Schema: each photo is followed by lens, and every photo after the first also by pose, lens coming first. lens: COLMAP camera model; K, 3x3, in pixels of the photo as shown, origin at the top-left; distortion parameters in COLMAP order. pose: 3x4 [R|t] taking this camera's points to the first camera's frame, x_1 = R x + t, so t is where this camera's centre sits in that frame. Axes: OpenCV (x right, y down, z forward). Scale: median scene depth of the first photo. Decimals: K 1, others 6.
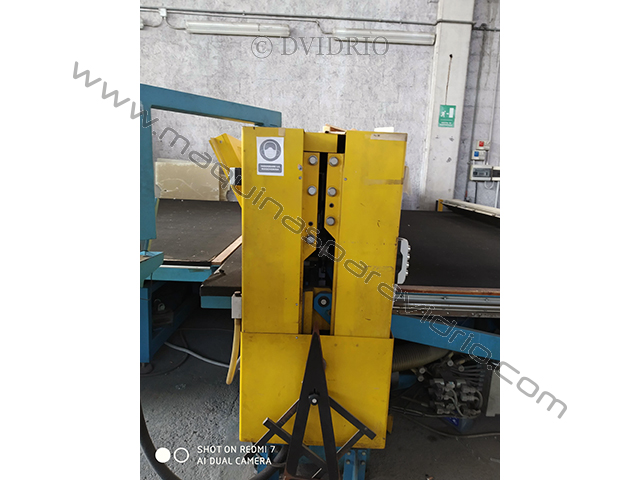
lens RADIAL K [[371.5, 0, 320.0], [0, 371.5, 240.0], [0, 0, 1]] dist [0.000188, -0.001034]
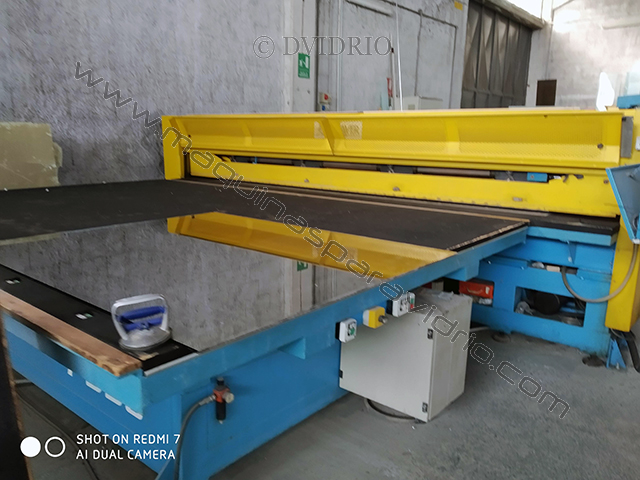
lens RADIAL K [[508.0, 0, 320.0], [0, 508.0, 240.0], [0, 0, 1]] dist [0.003563, -0.009302]
pose [[0.657072, -0.185638, 0.730613, -0.609943], [0.147204, 0.982143, 0.117161, -0.054163], [-0.739316, 0.030566, 0.672665, 0.145325]]
